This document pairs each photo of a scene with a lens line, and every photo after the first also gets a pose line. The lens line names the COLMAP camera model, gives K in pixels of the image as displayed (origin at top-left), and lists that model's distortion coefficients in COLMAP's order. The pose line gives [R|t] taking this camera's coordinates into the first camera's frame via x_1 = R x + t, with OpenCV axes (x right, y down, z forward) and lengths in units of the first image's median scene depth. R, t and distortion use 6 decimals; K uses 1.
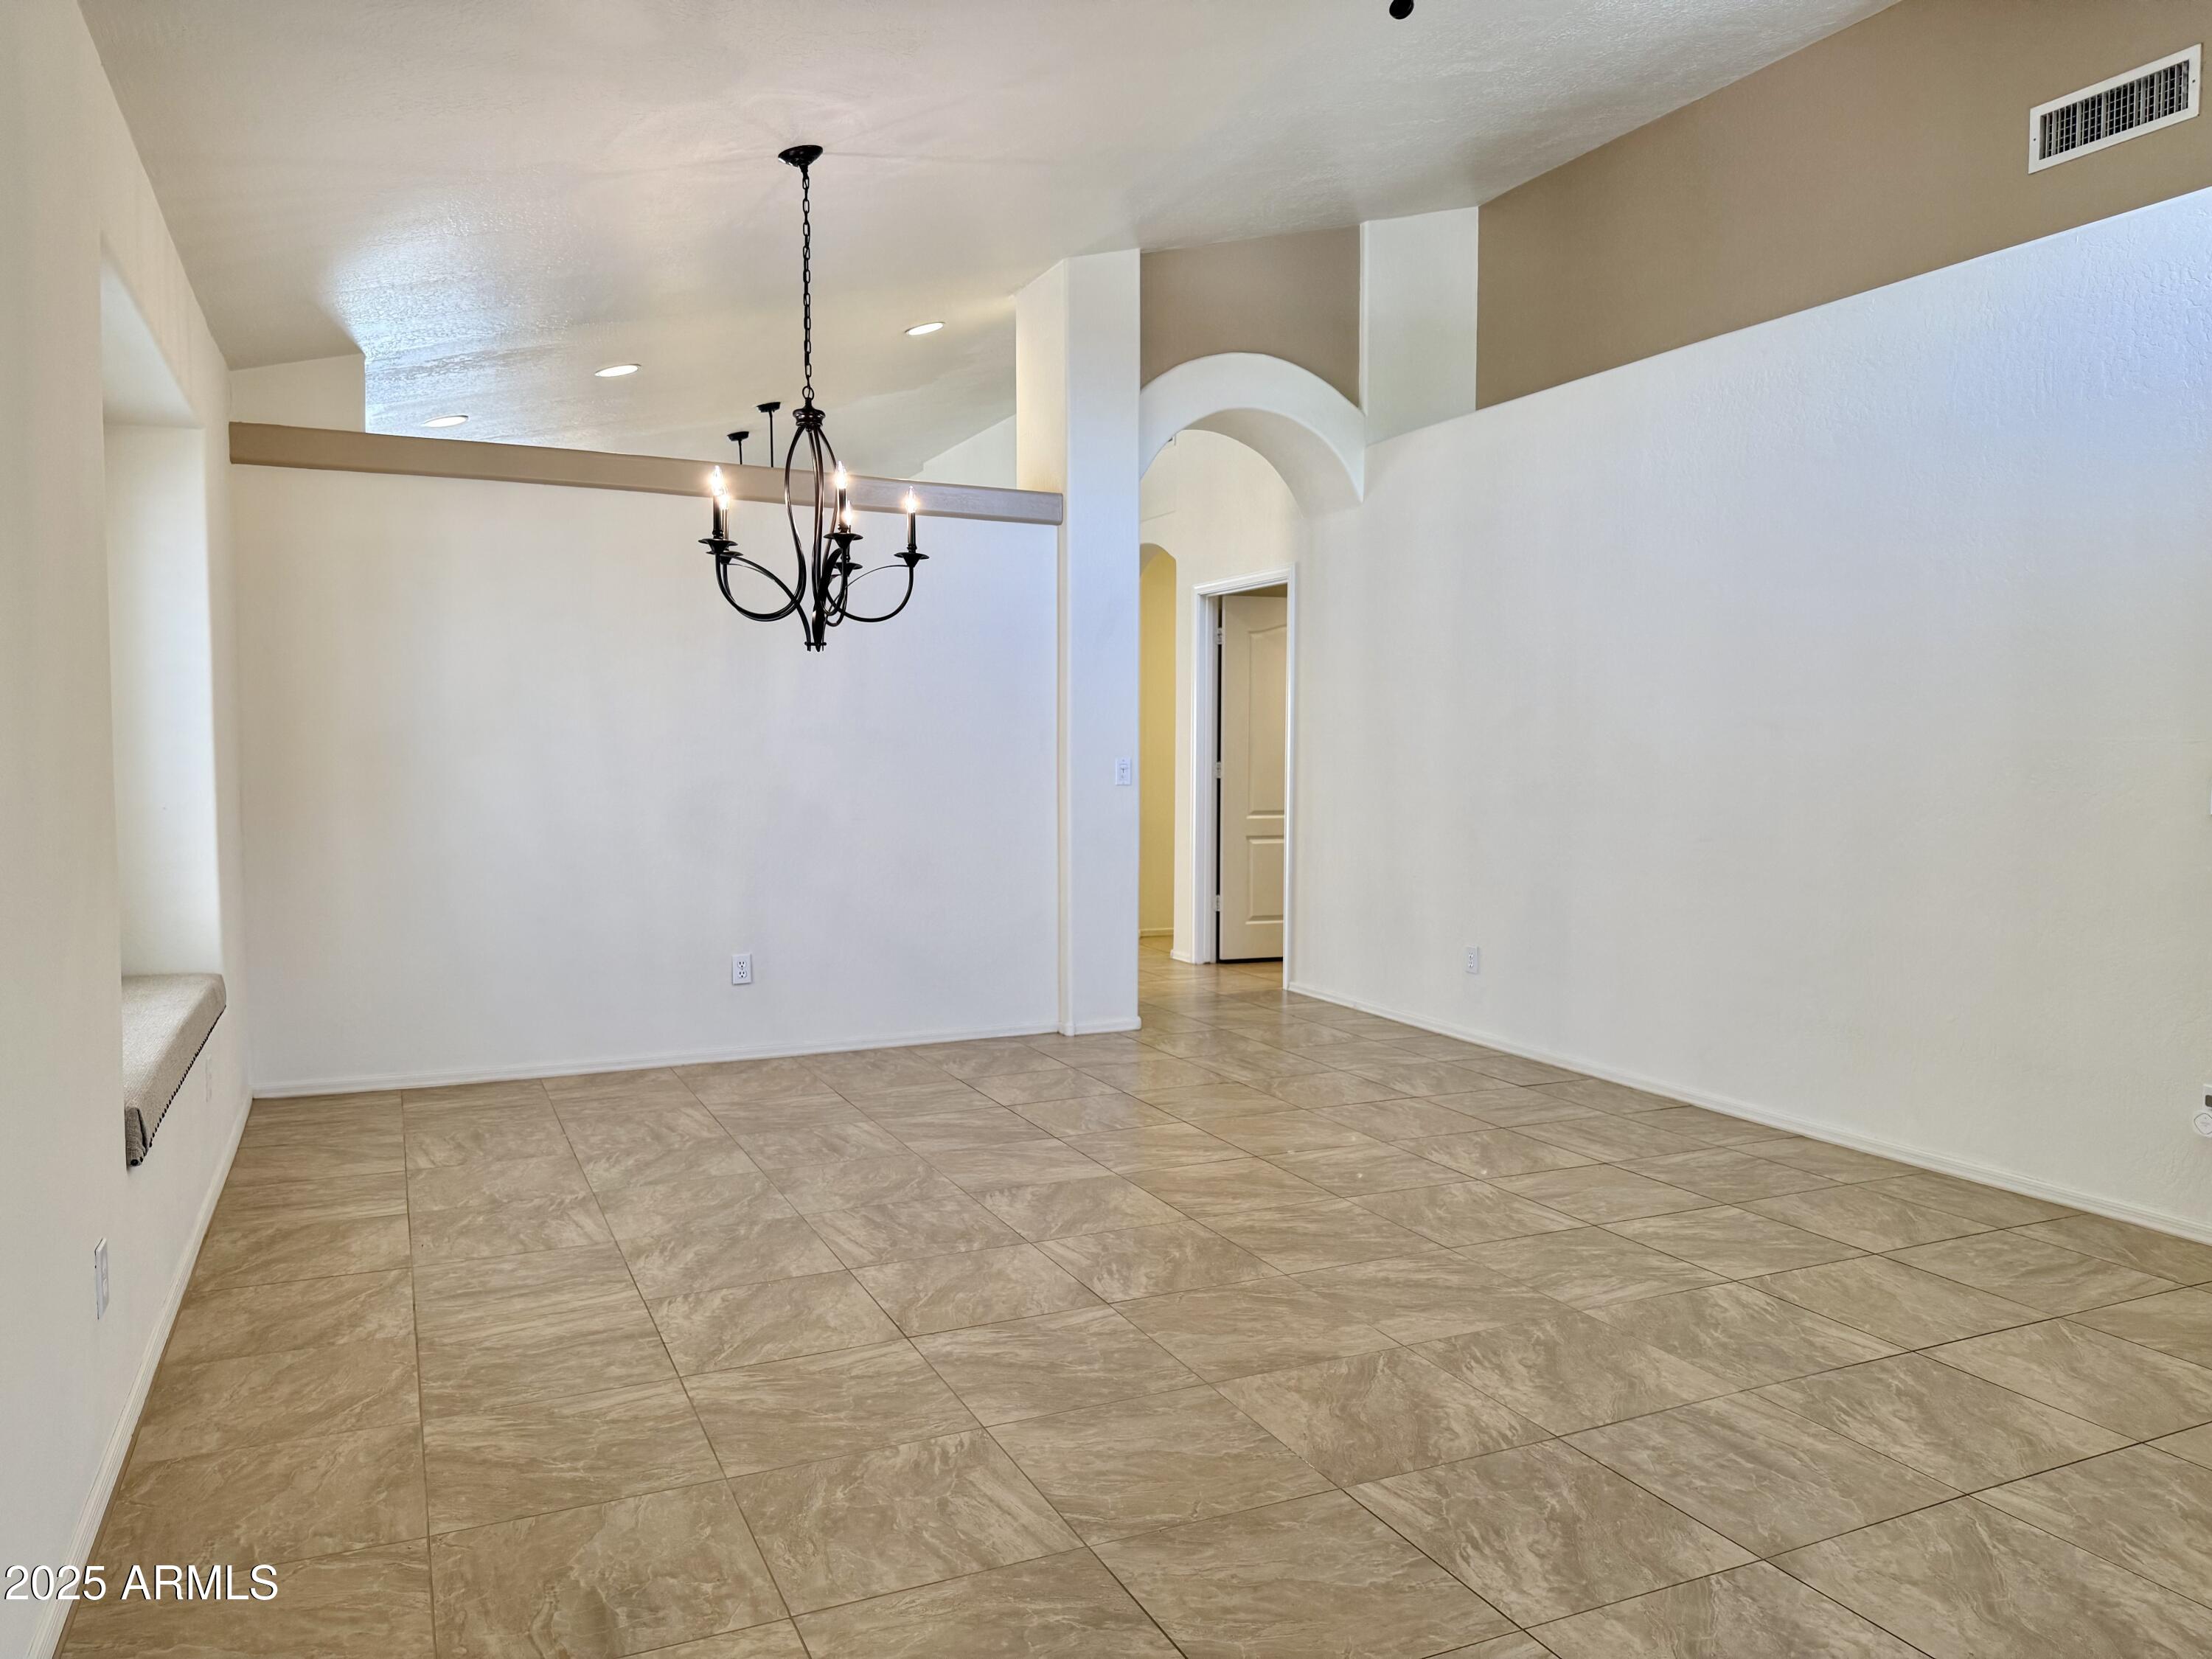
lens RADIAL K [[1546.4, 0, 1099.0], [0, 1546.4, 830.6], [0, 0, 1]] dist [0.065978, -0.080734]
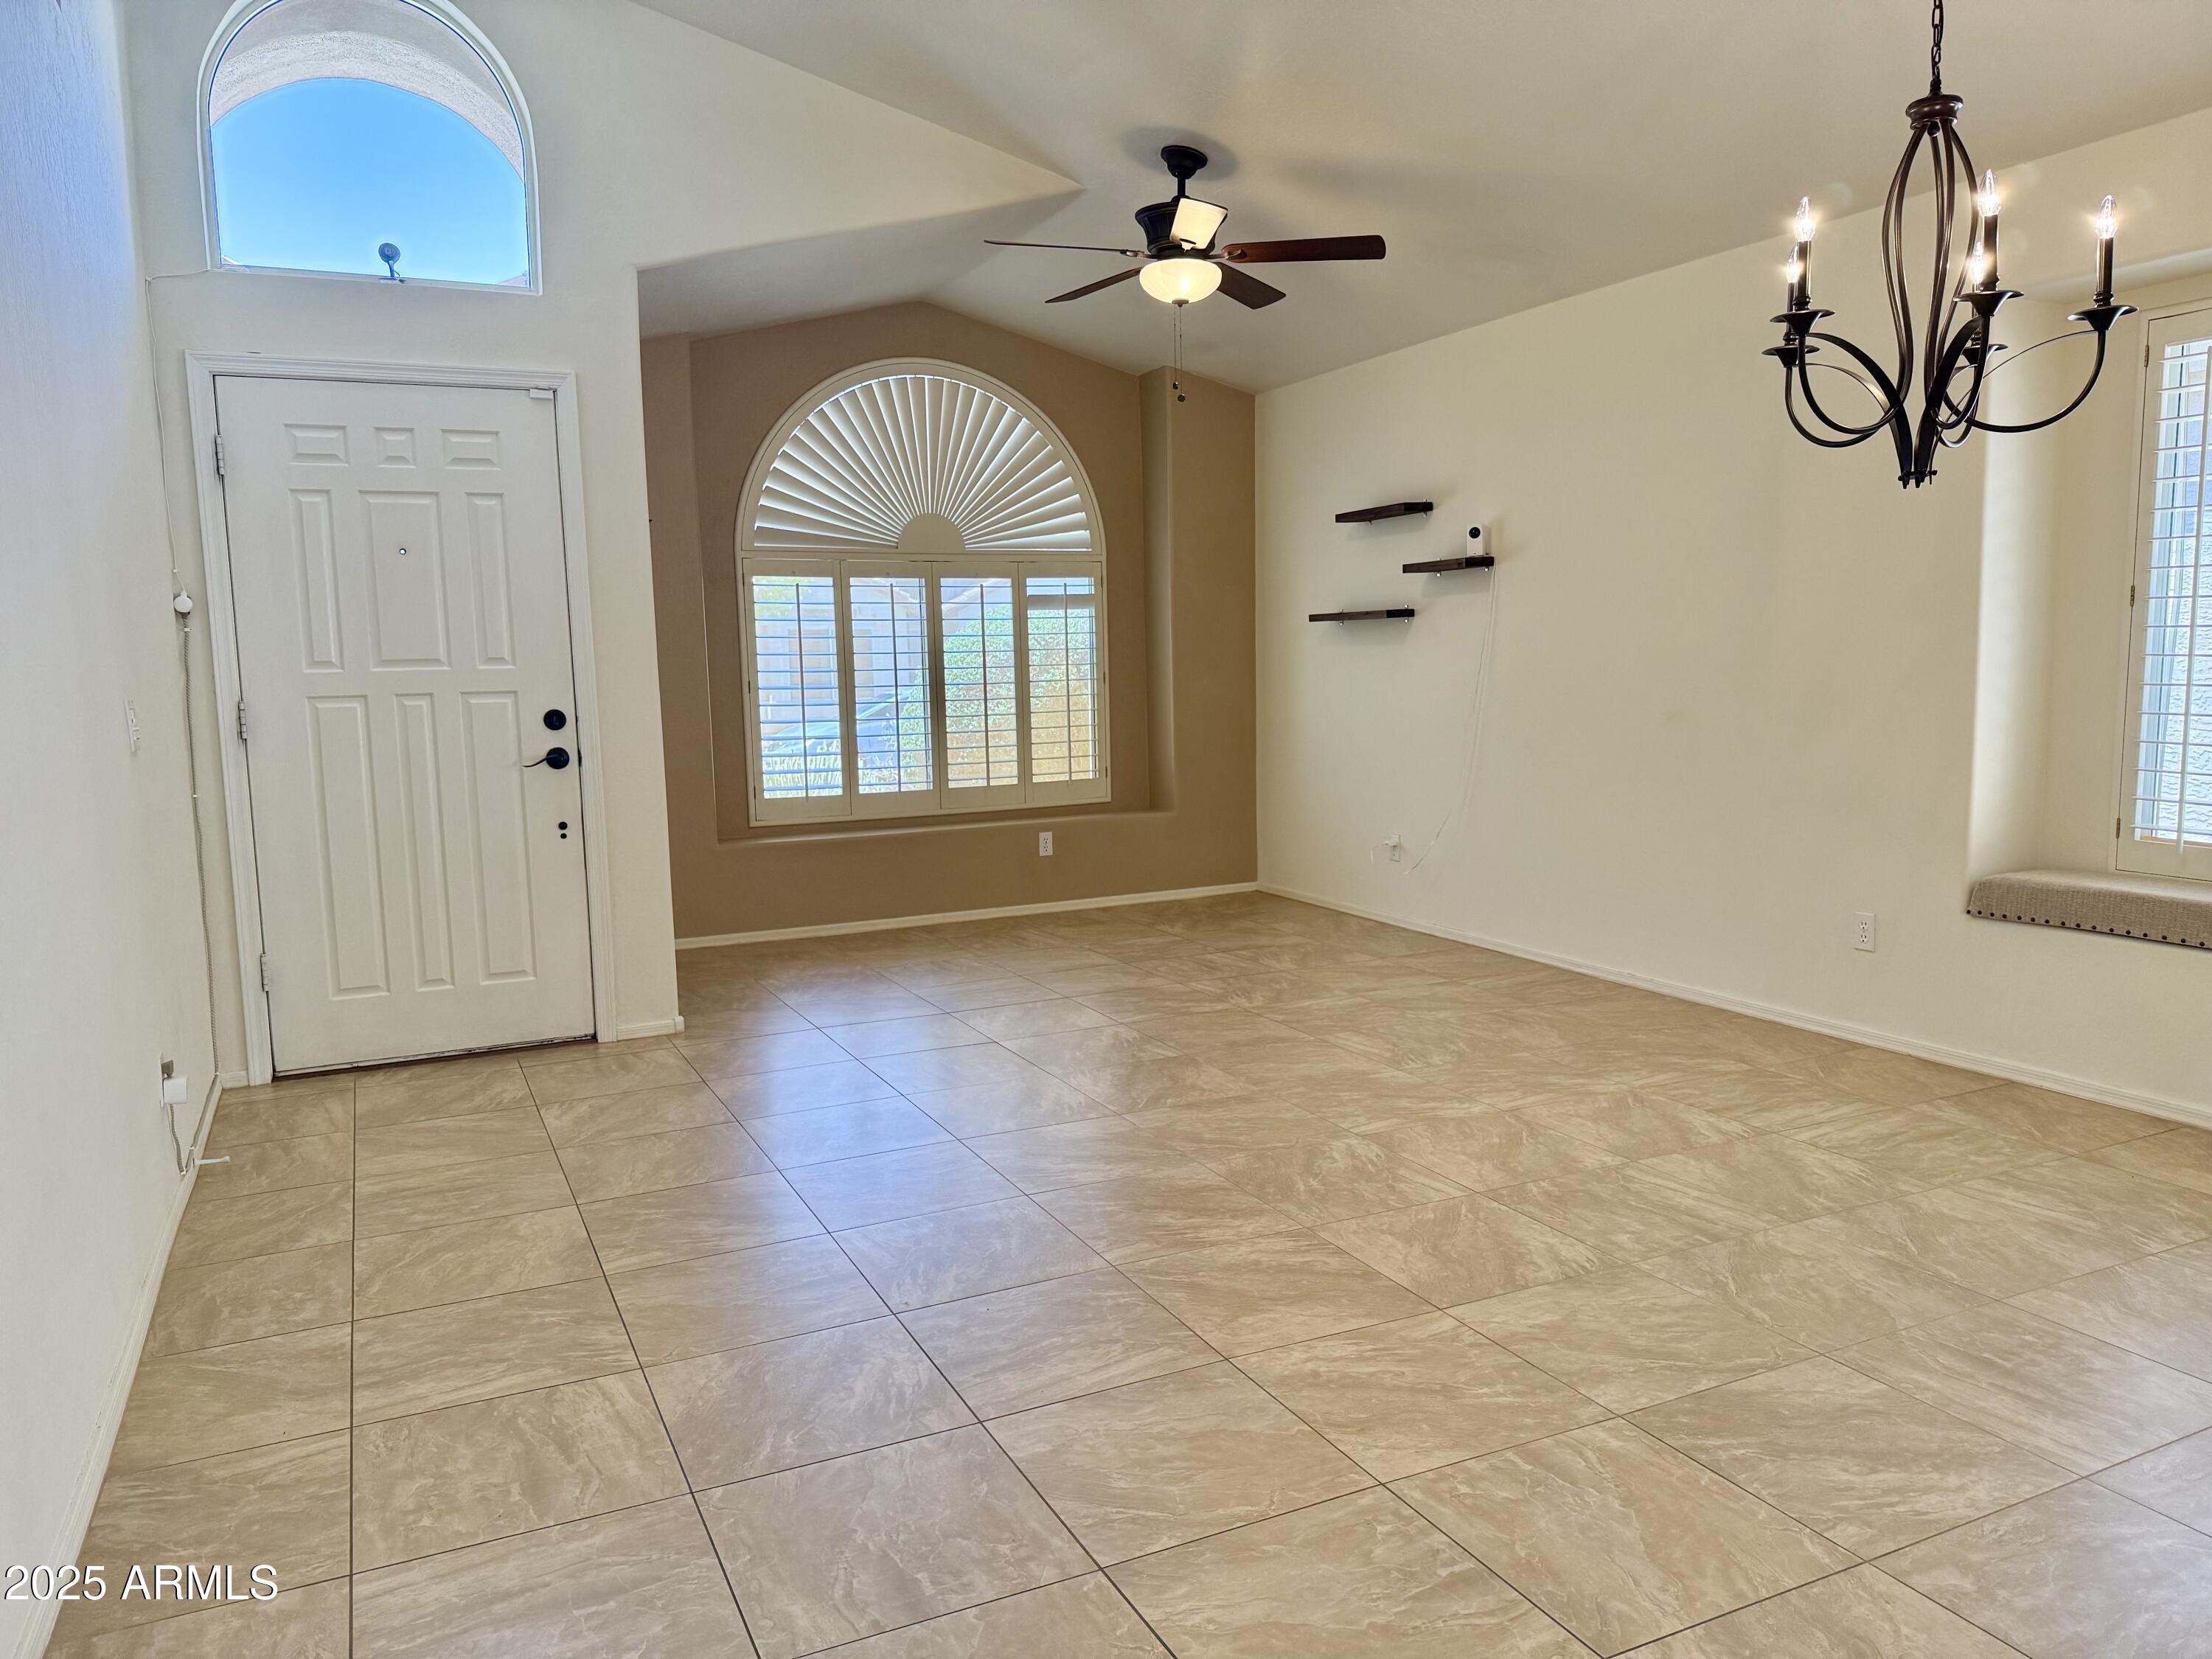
lens RADIAL K [[1546.4, 0, 1102.1], [0, 1546.4, 832.6], [0, 0, 1]] dist [0.065978, -0.080734]
pose [[-0.999733, 0.020622, -0.010425, 0.188500], [0.018590, 0.985751, 0.167183, -0.104441], [0.013724, 0.166944, -0.985871, 1.936650]]
